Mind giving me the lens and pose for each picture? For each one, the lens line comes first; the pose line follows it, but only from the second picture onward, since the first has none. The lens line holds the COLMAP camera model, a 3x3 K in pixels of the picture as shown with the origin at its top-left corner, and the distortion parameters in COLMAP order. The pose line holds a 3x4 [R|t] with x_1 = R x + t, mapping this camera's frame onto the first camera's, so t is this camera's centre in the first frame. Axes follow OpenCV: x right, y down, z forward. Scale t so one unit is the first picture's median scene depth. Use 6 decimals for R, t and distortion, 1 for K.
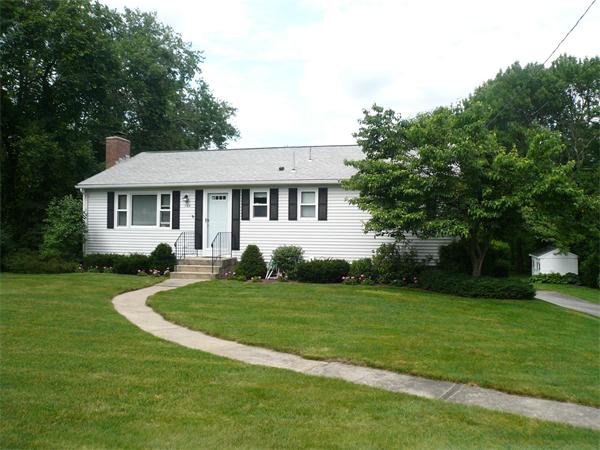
lens RADIAL K [[506.7, 0, 302.6], [0, 506.7, 222.7], [0, 0, 1]] dist [-0.089222, 0.059870]
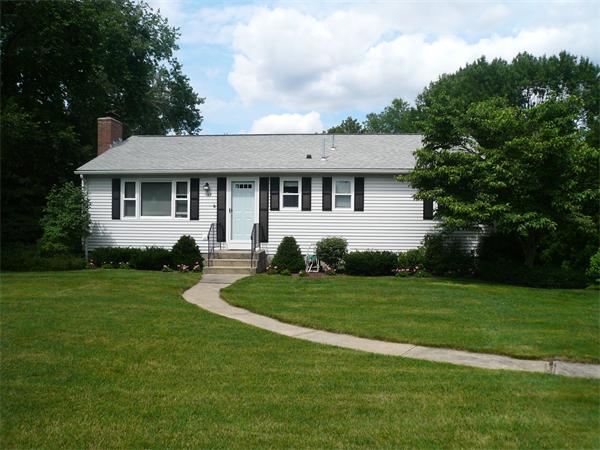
lens RADIAL K [[506.7, 0, 299.5], [0, 506.7, 227.9], [0, 0, 1]] dist [-0.089222, 0.059870]
pose [[0.987391, -0.002390, 0.158284, -0.211899], [-0.002535, 0.999519, 0.030906, -0.001808], [-0.158282, -0.030918, 0.986910, 0.057652]]
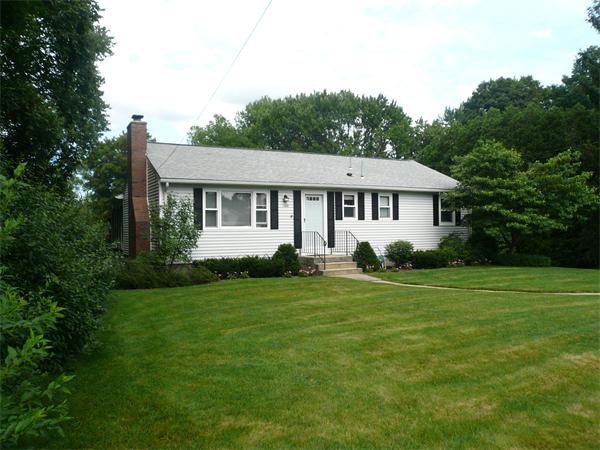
lens RADIAL K [[506.7, 0, 299.5], [0, 506.7, 223.7], [0, 0, 1]] dist [-0.089222, 0.059870]
pose [[0.727229, -0.009575, 0.686329, -0.912770], [0.004252, 0.999946, 0.009445, -0.007273], [-0.686382, -0.003951, 0.727230, 0.249286]]
